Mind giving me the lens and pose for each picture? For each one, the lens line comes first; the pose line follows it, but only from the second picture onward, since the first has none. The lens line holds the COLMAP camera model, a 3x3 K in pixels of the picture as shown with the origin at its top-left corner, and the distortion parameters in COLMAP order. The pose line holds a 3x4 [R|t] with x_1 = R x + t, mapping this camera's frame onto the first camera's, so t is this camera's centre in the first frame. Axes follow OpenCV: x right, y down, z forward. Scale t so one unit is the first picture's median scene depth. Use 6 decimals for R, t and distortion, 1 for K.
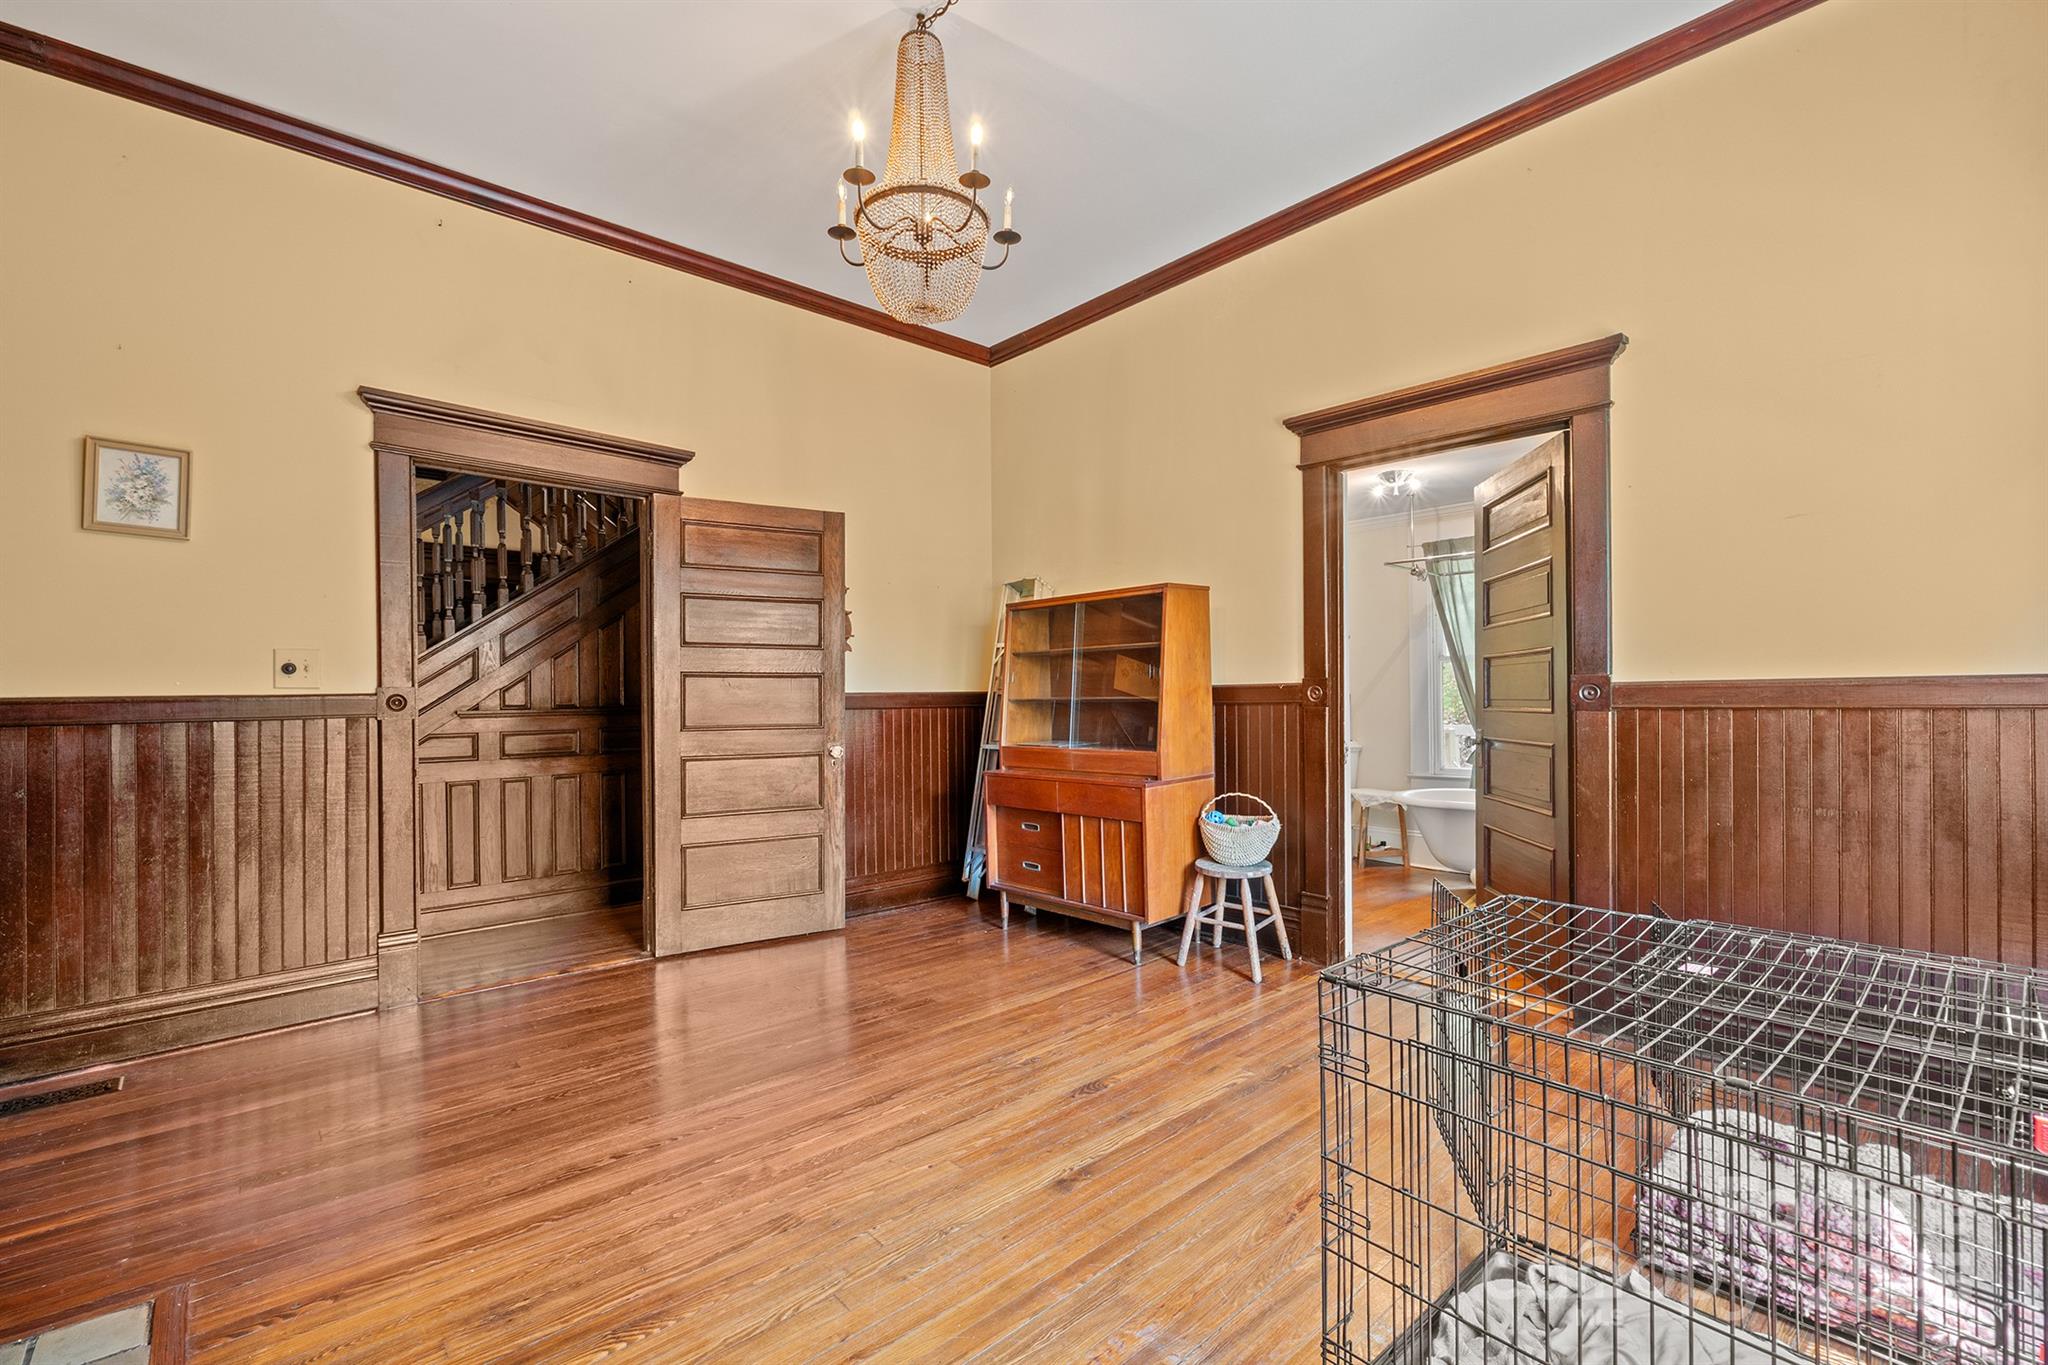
lens RADIAL K [[852.2, 0, 1024.9], [0, 852.2, 690.7], [0, 0, 1]] dist [0.000392, 0.000222]
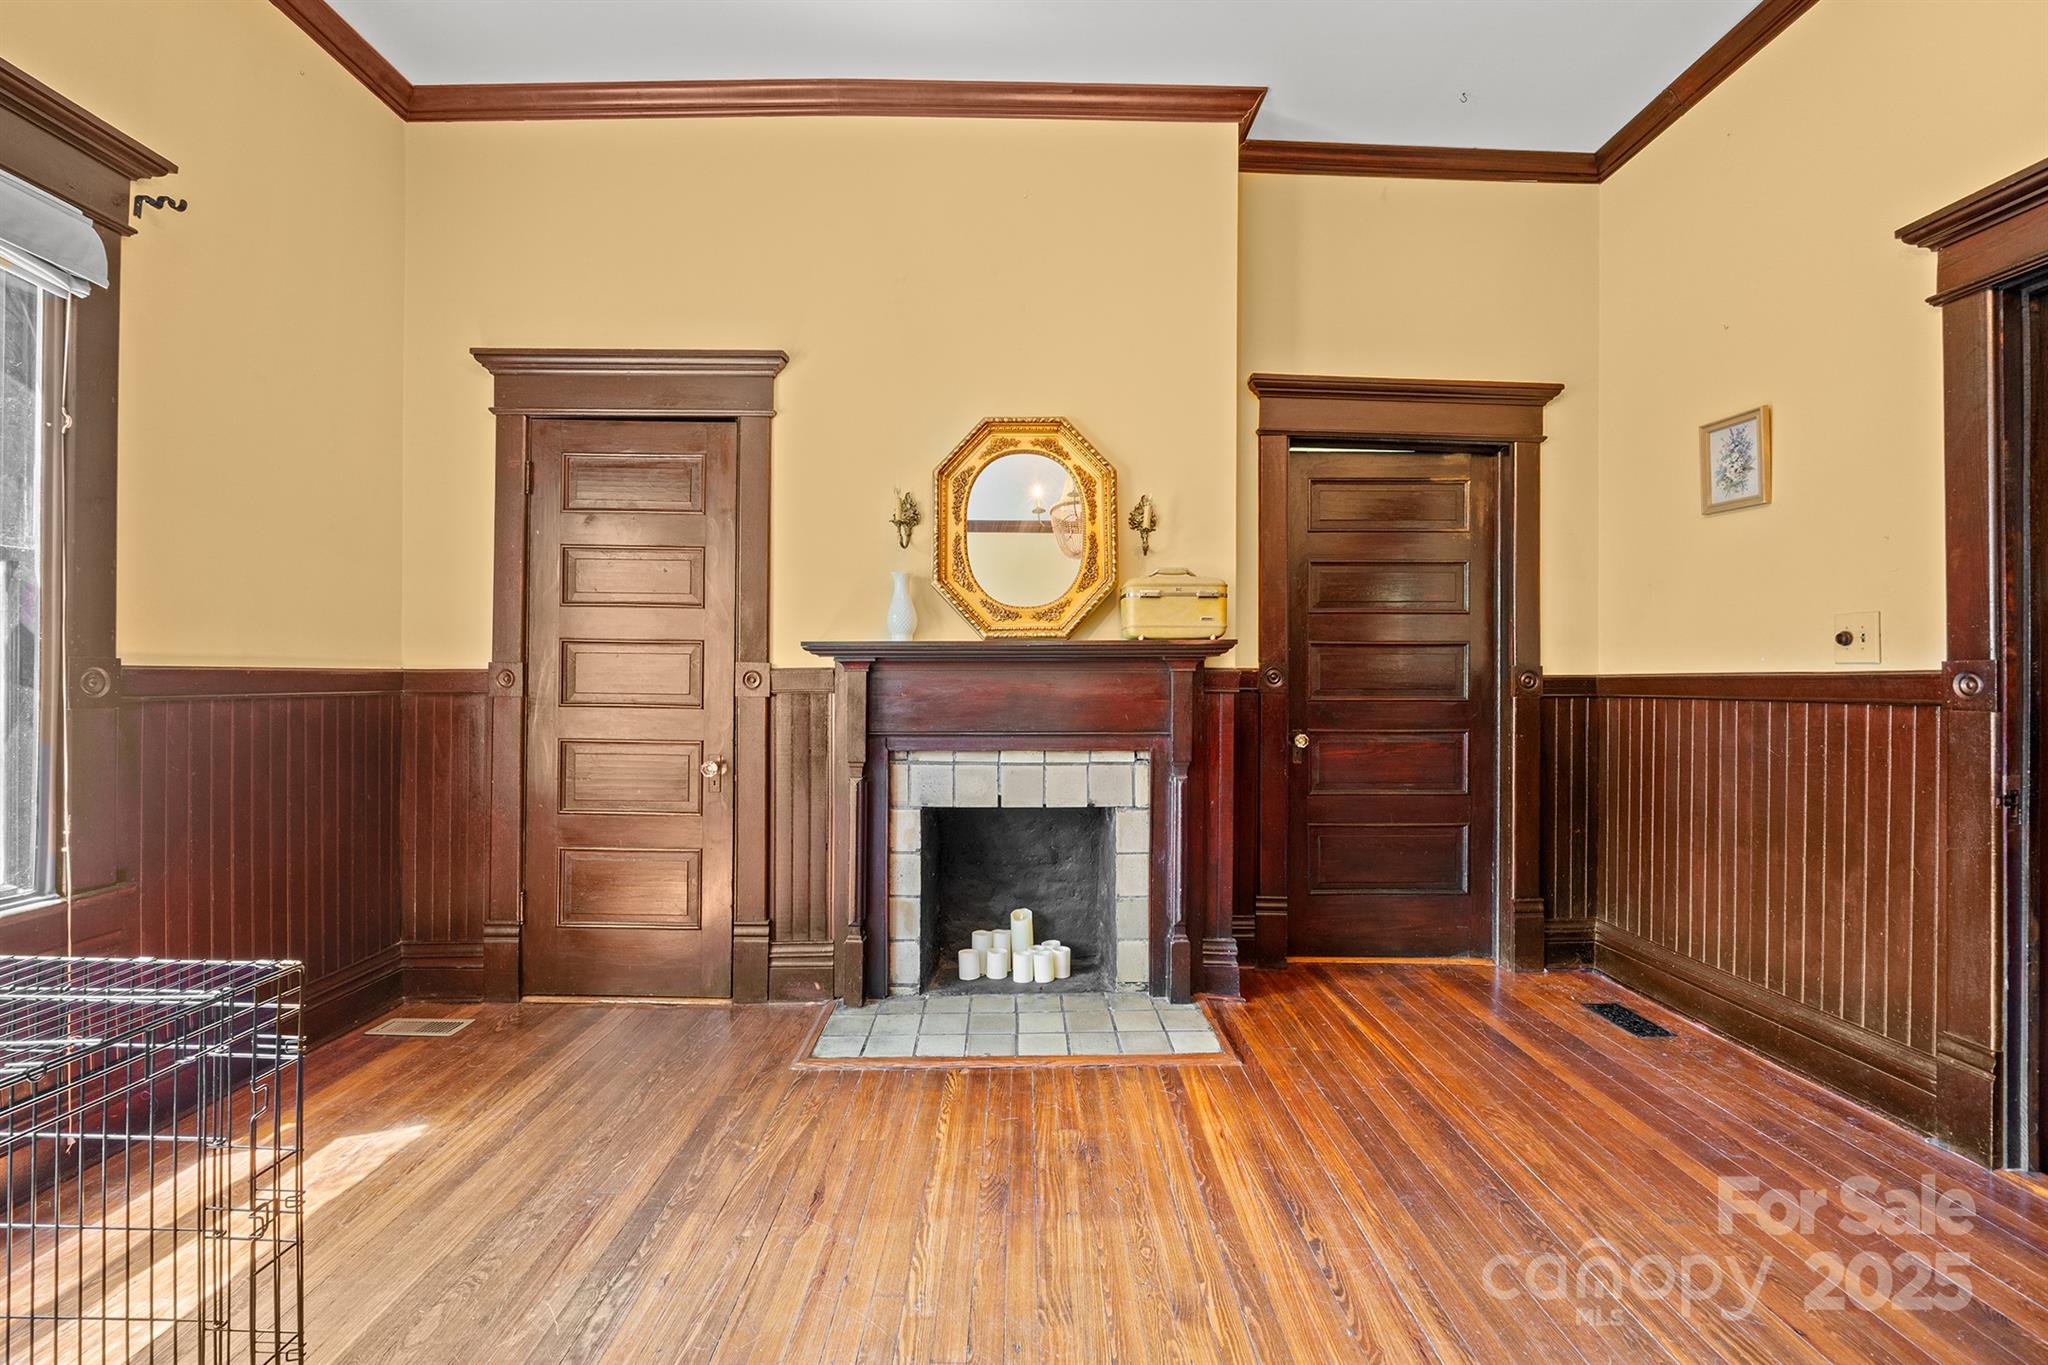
lens RADIAL K [[852.2, 0, 1029.7], [0, 852.2, 679.3], [0, 0, 1]] dist [0.000392, 0.000222]
pose [[-0.688823, 0.007140, -0.724895, 0.228122], [0.004798, 0.999974, 0.005290, 0.003607], [0.724914, 0.000165, -0.688840, 1.068173]]
